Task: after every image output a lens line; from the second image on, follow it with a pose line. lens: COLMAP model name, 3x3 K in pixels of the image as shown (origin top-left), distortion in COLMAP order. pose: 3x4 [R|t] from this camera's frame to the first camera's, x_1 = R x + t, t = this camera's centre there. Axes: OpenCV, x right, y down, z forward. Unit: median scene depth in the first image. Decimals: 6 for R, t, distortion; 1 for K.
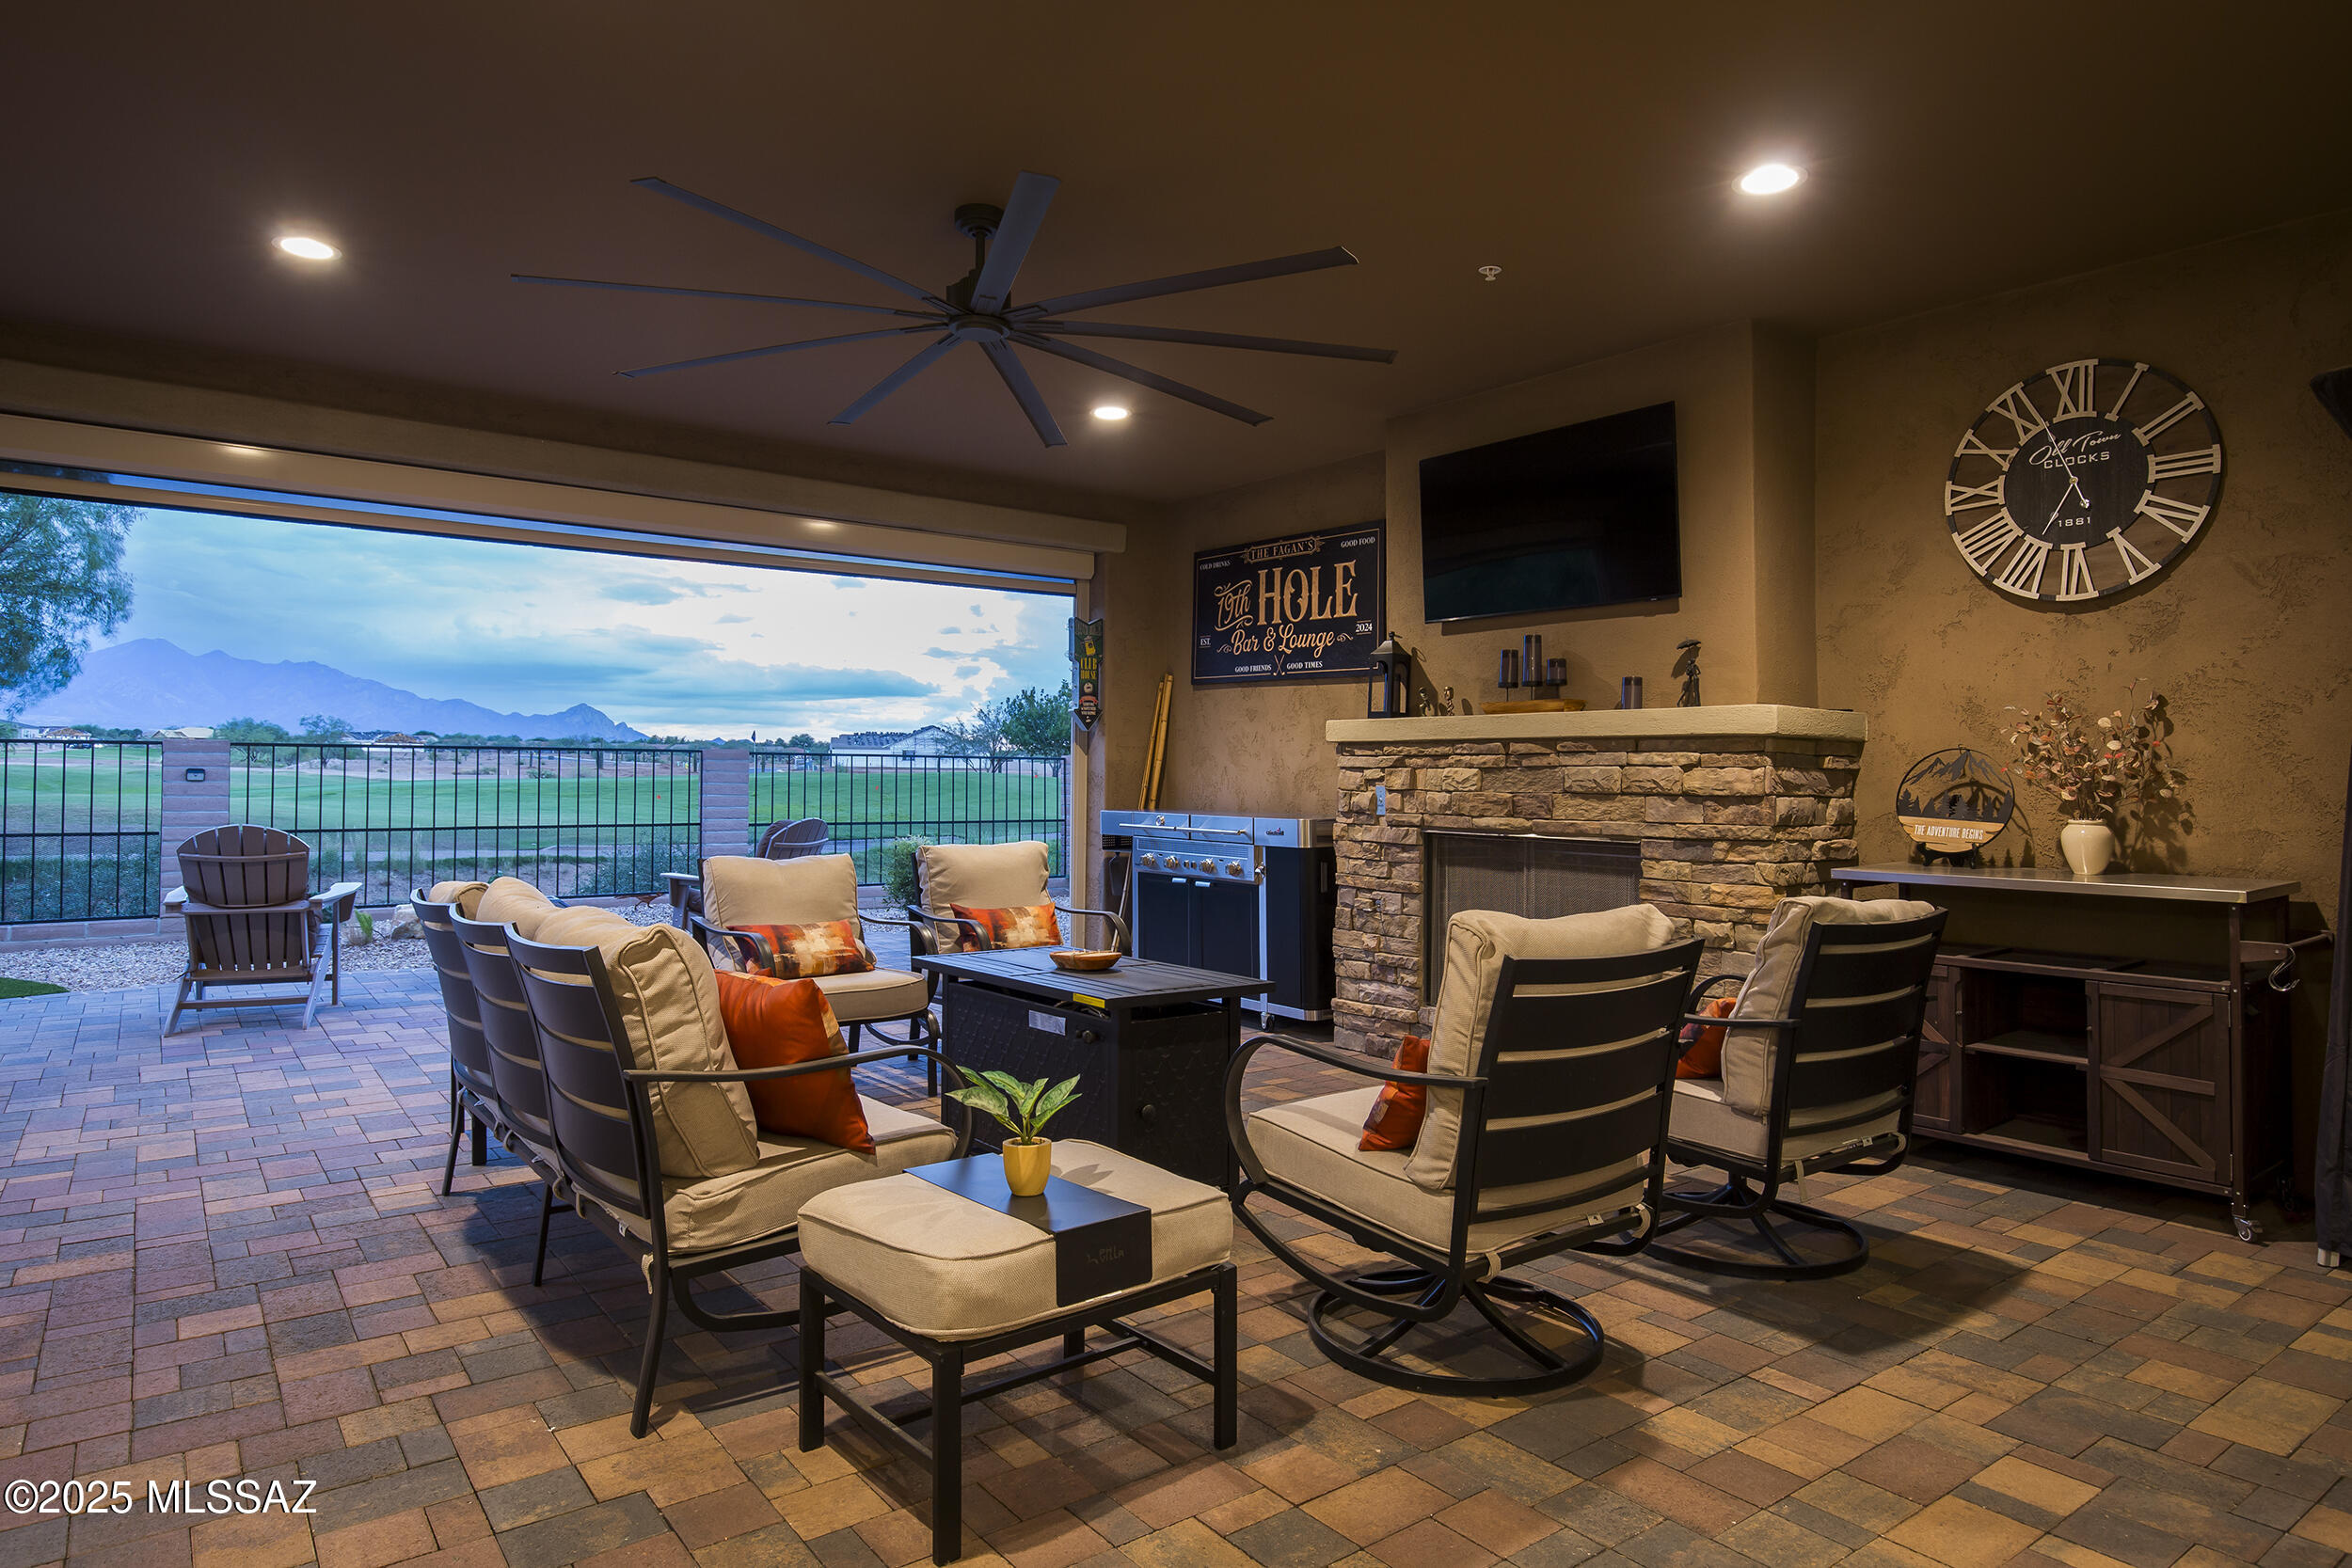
lens RADIAL K [[1387.3, 0, 1184.1], [0, 1387.3, 751.1], [0, 0, 1]] dist [0.005893, -0.000318]
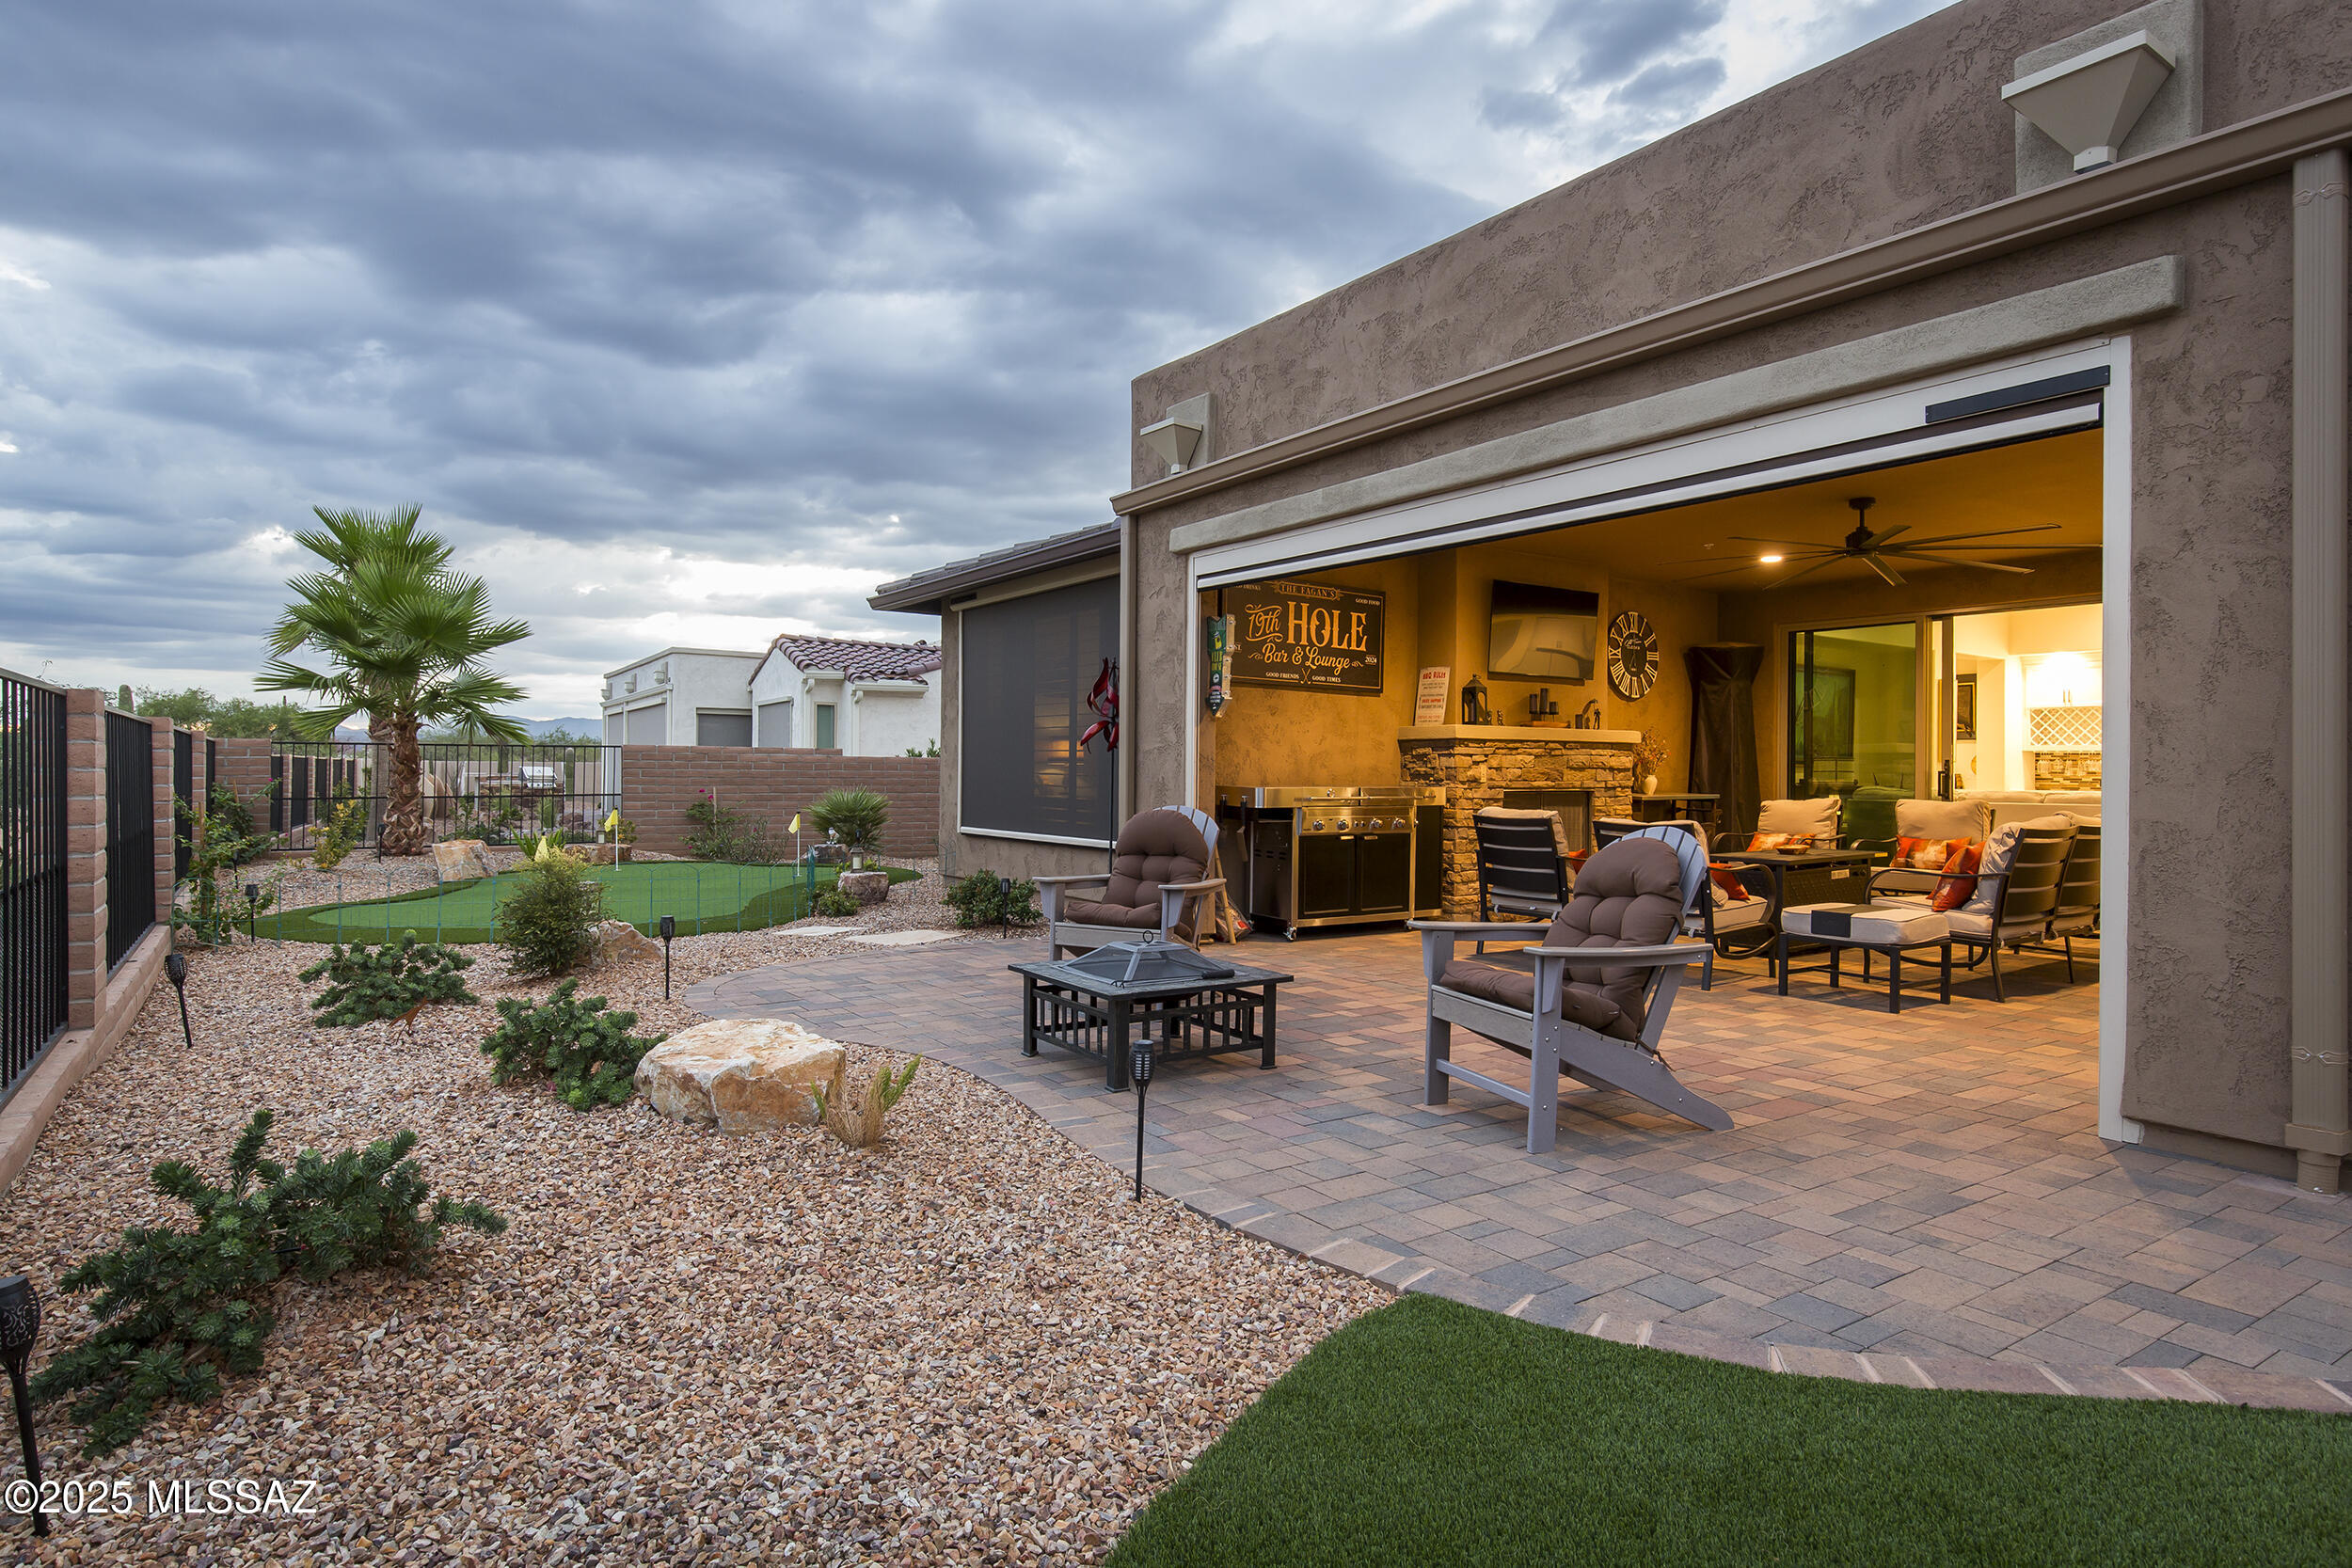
lens RADIAL K [[1285.3, 0, 1175.5], [0, 1285.3, 765.6], [0, 0, 1]] dist [0.003772, 0.001640]
pose [[0.047935, -0.006381, 0.998830, -1.556487], [-0.023274, 0.999701, 0.007504, 0.024395], [-0.998579, -0.023607, 0.047772, 1.397872]]
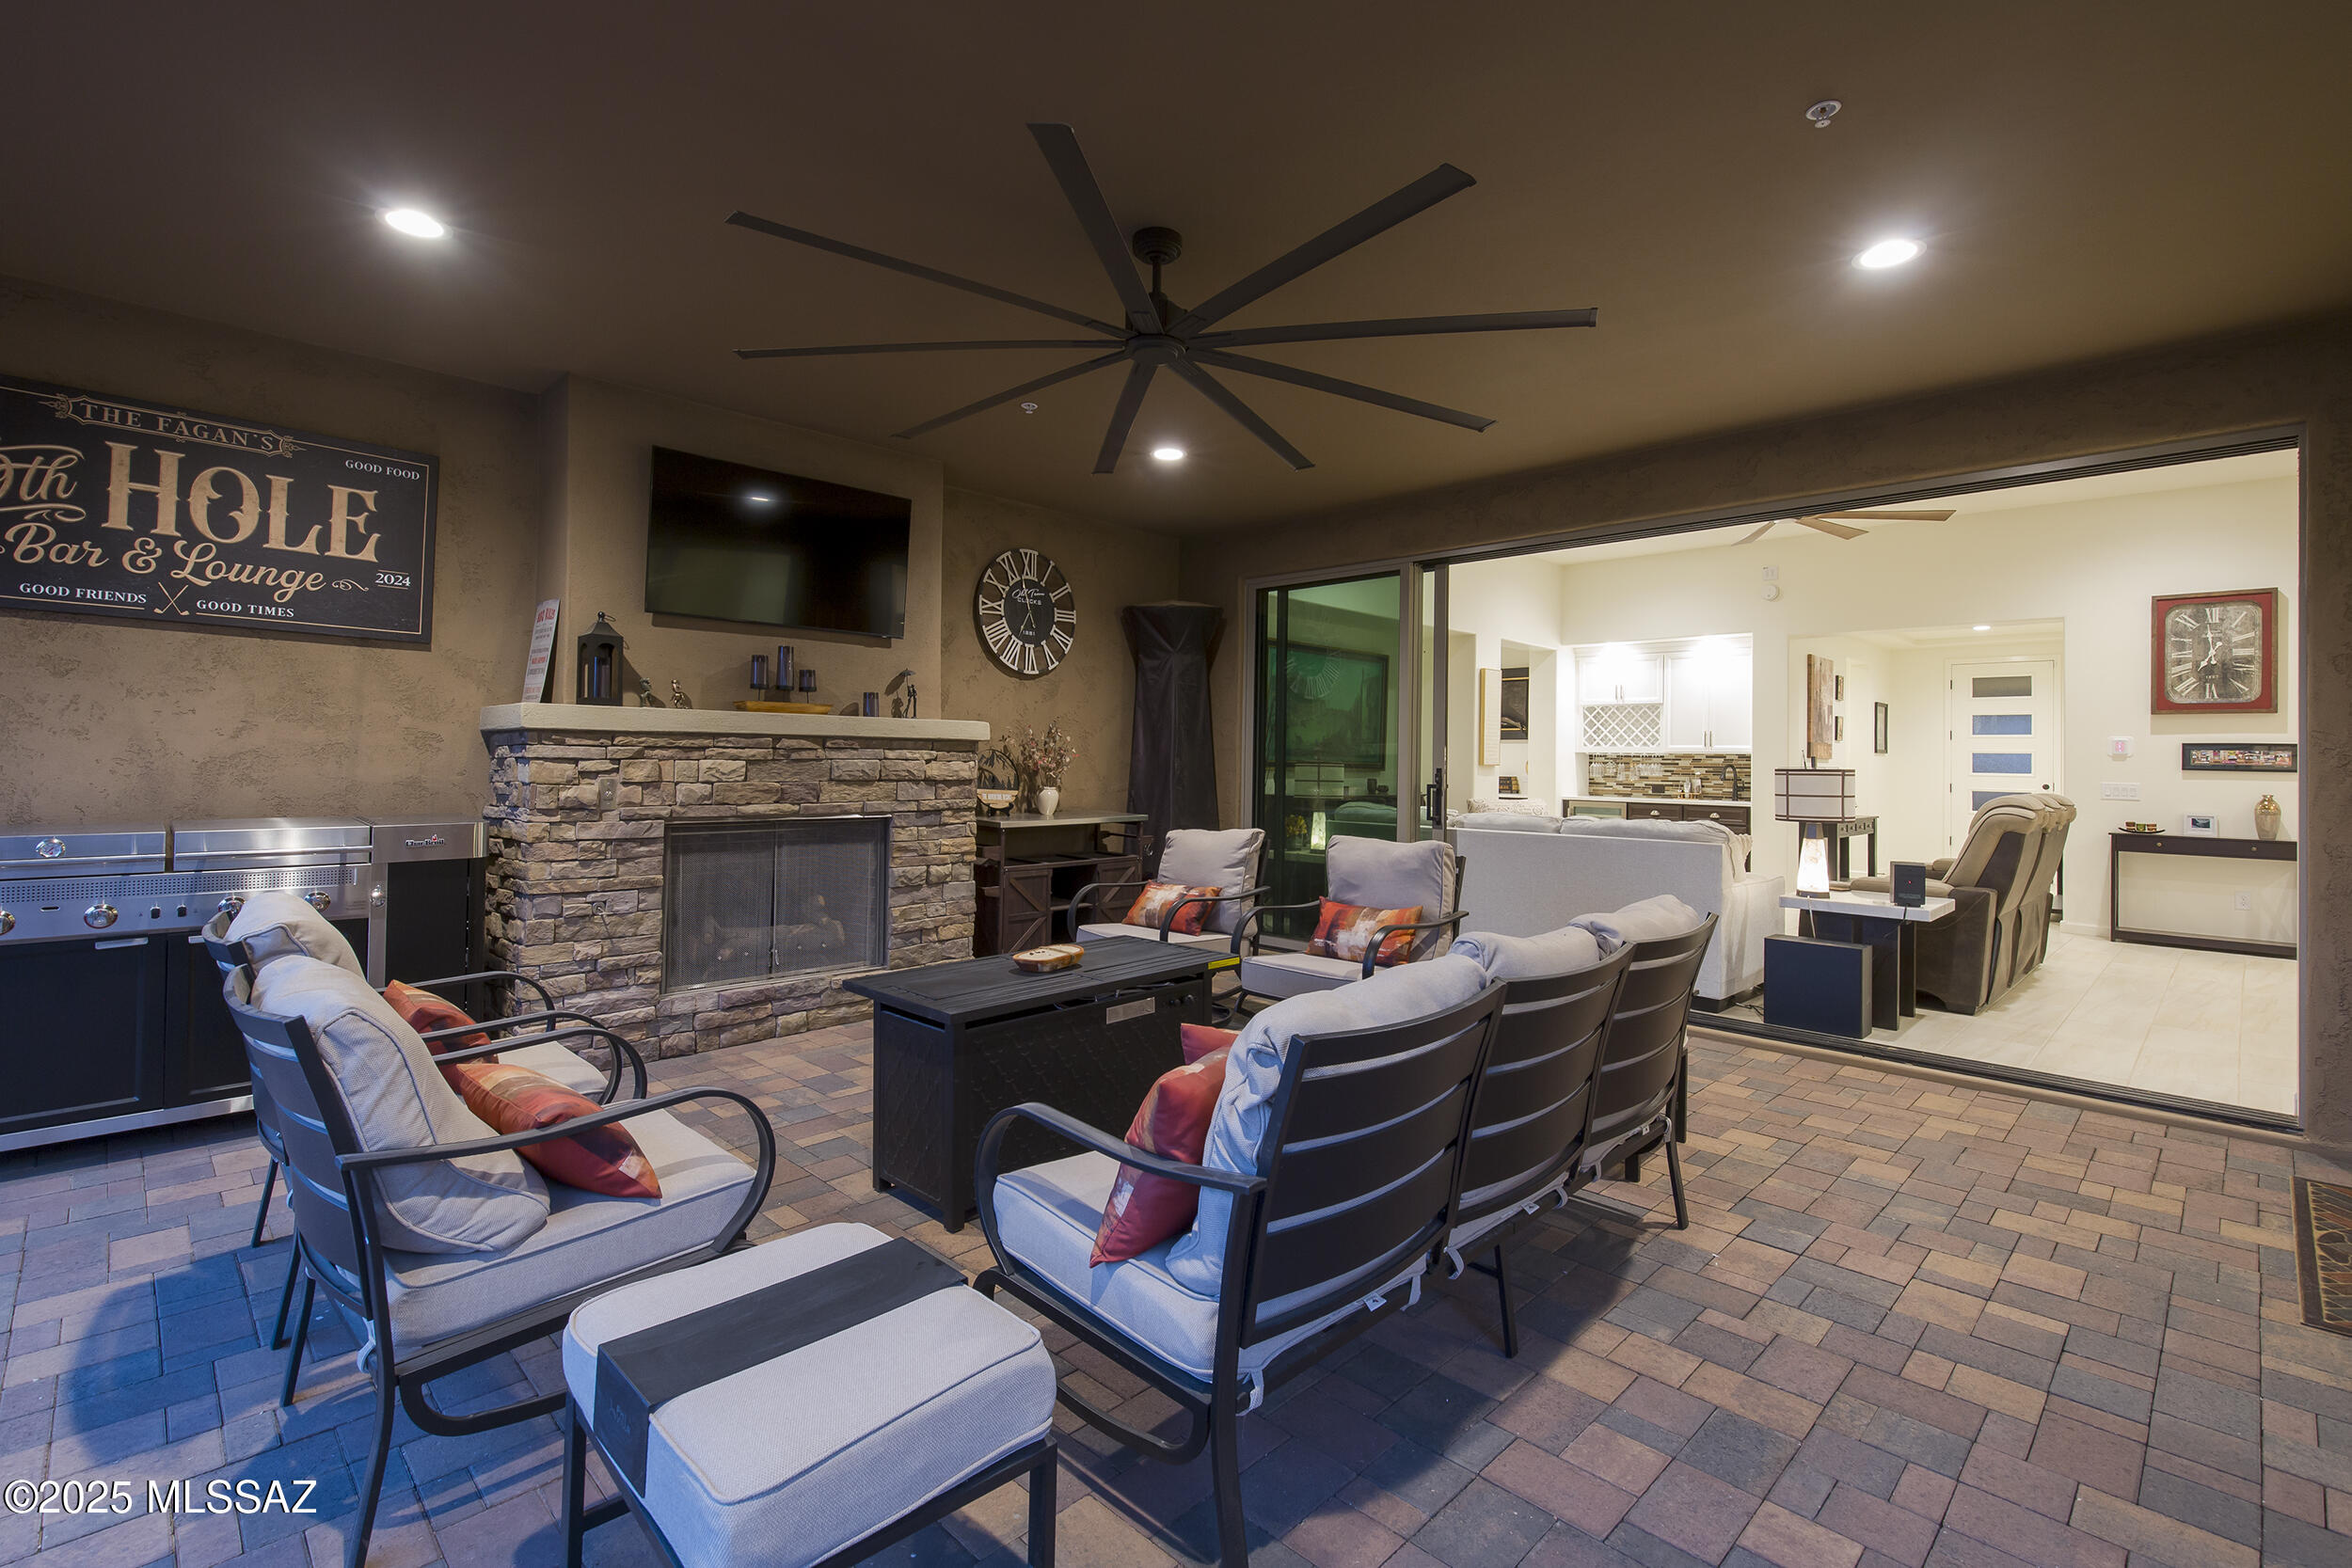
lens RADIAL K [[1068.5, 0, 1174.2], [0, 1068.5, 740.5], [0, 0, 1]] dist [0.006274, 0.000187]
pose [[-0.137024, 0.005534, 0.990552, -0.666314], [-0.032060, 0.999436, -0.010019, -0.005707], [-0.990049, -0.033130, -0.136770, 0.777731]]
